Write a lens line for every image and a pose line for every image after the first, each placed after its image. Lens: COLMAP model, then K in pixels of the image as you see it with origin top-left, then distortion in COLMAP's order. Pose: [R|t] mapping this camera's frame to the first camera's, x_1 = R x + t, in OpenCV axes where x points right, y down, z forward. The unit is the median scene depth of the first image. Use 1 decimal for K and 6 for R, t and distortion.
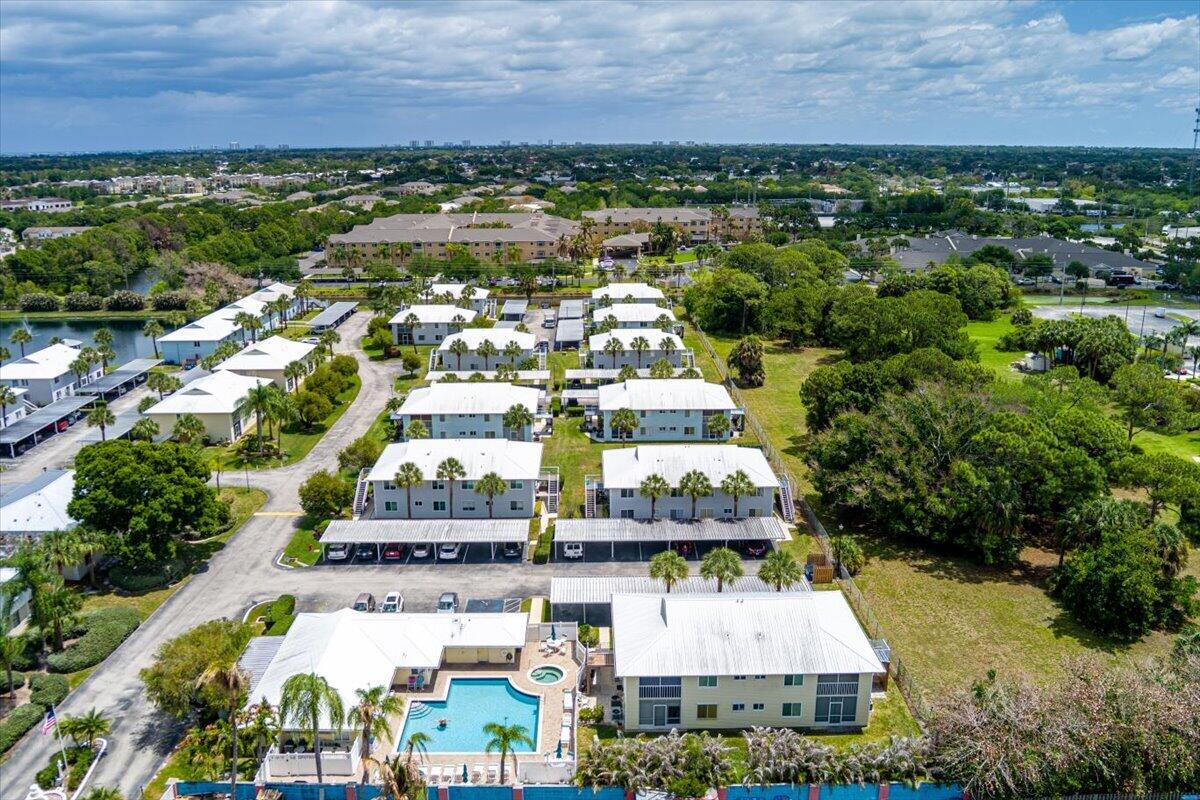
lens RADIAL K [[965.5, 0, 595.0], [0, 965.5, 395.5], [0, 0, 1]] dist [-0.082720, 0.030356]
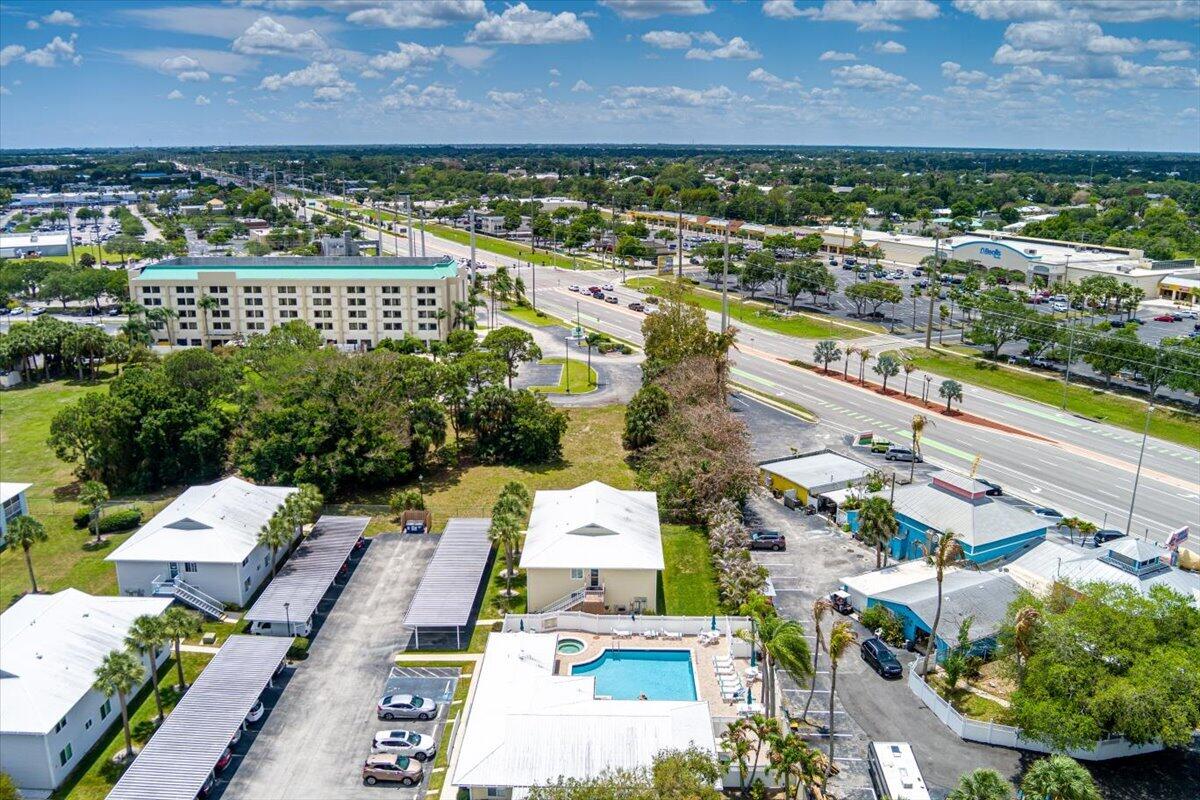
lens RADIAL K [[965.5, 0, 595.0], [0, 965.5, 395.5], [0, 0, 1]] dist [-0.082720, 0.030356]
pose [[0.027245, -0.250761, 0.967666, -0.749499], [0.253293, 0.938165, 0.235985, -0.158106], [-0.967006, 0.238674, 0.089076, 0.604360]]
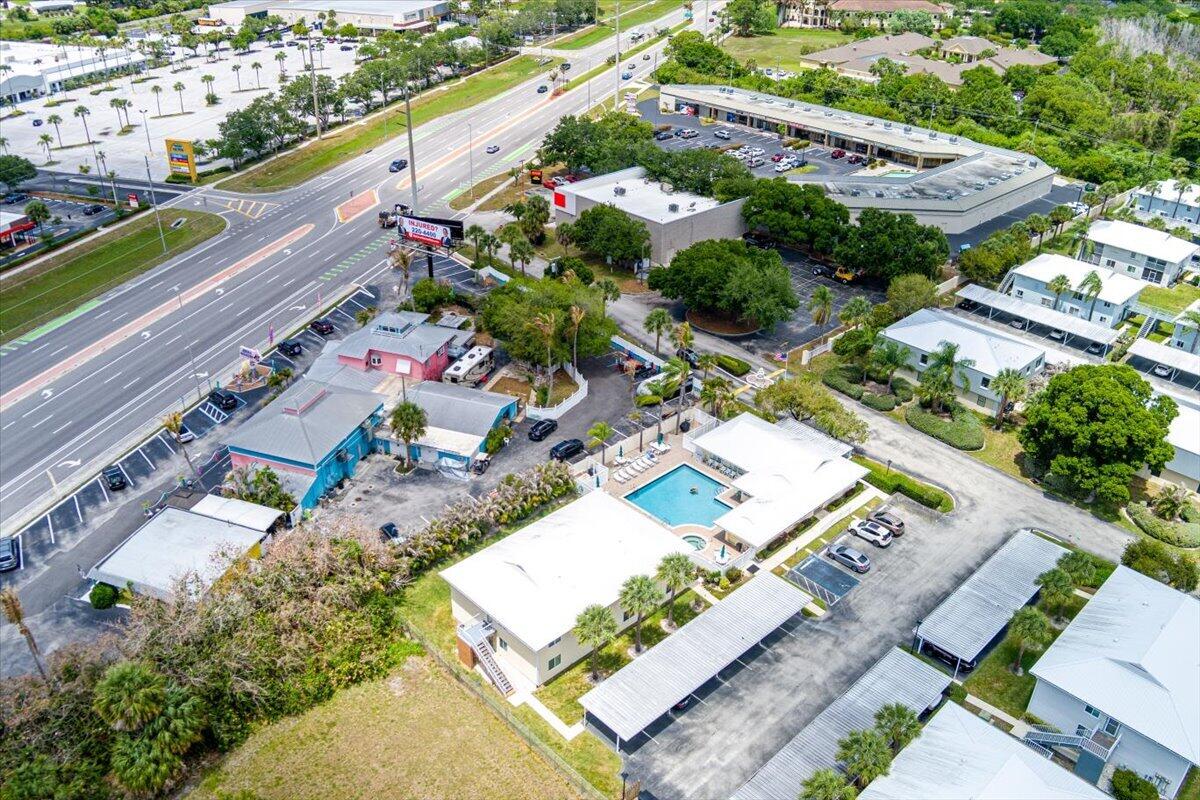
lens RADIAL K [[965.5, 0, 595.0], [0, 965.5, 395.5], [0, 0, 1]] dist [-0.082720, 0.030356]
pose [[-0.727255, 0.326898, -0.603521, 0.545477], [-0.192473, 0.746886, 0.636486, -0.462026], [0.658828, 0.579049, -0.480258, 1.045234]]
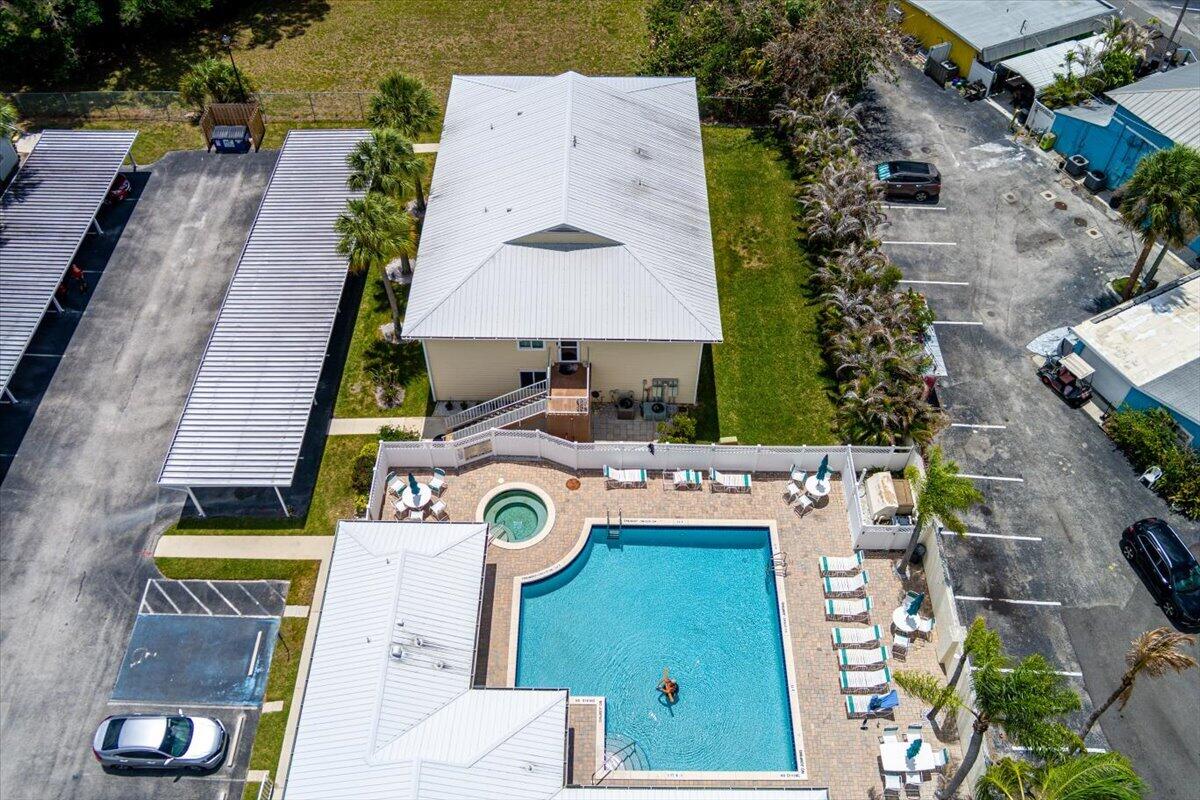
lens RADIAL K [[965.5, 0, 595.0], [0, 965.5, 395.5], [0, 0, 1]] dist [-0.082720, 0.030356]
pose [[0.018056, -0.763340, 0.645744, -0.244612], [0.250081, 0.628769, 0.736281, -0.083459], [-0.968057, 0.148194, 0.202250, 0.631191]]
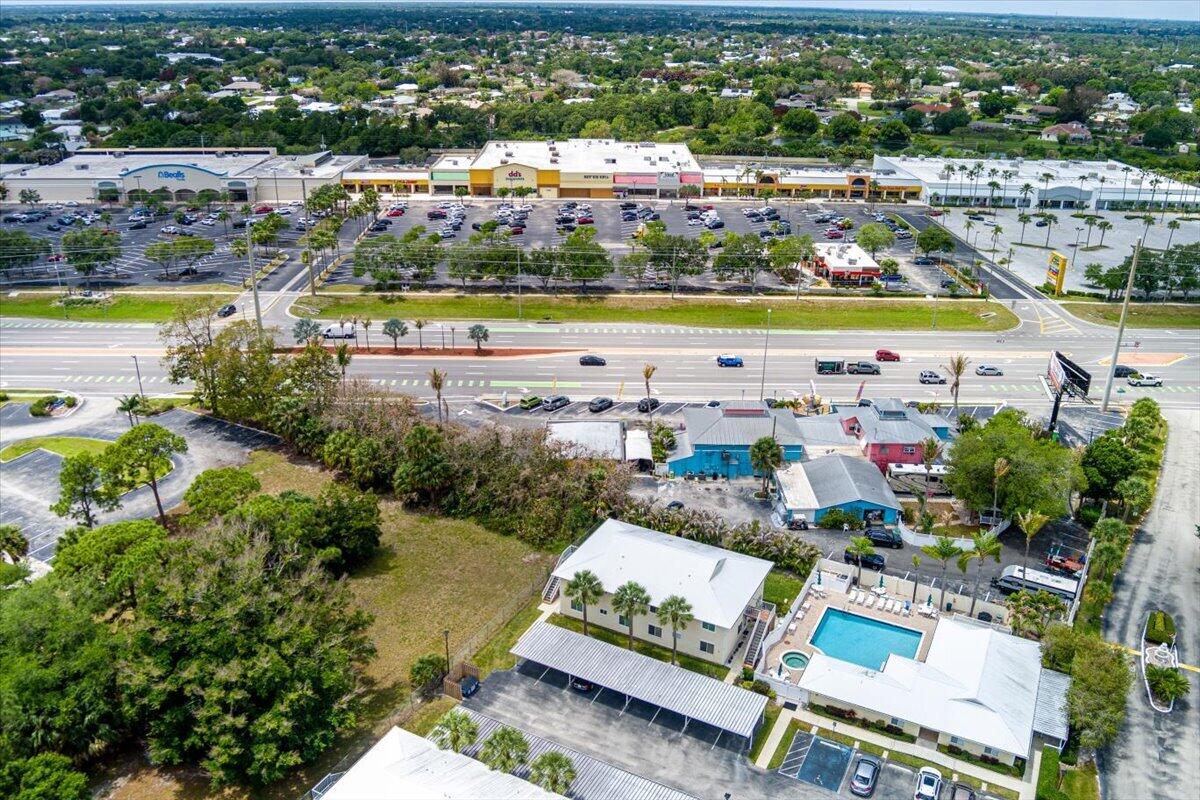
lens RADIAL K [[965.5, 0, 595.0], [0, 965.5, 395.5], [0, 0, 1]] dist [-0.082720, 0.030356]
pose [[-0.881316, -0.184505, 0.435018, -0.215909], [0.117207, 0.806491, 0.579512, -0.525397], [-0.457761, 0.561720, -0.689148, 1.309776]]
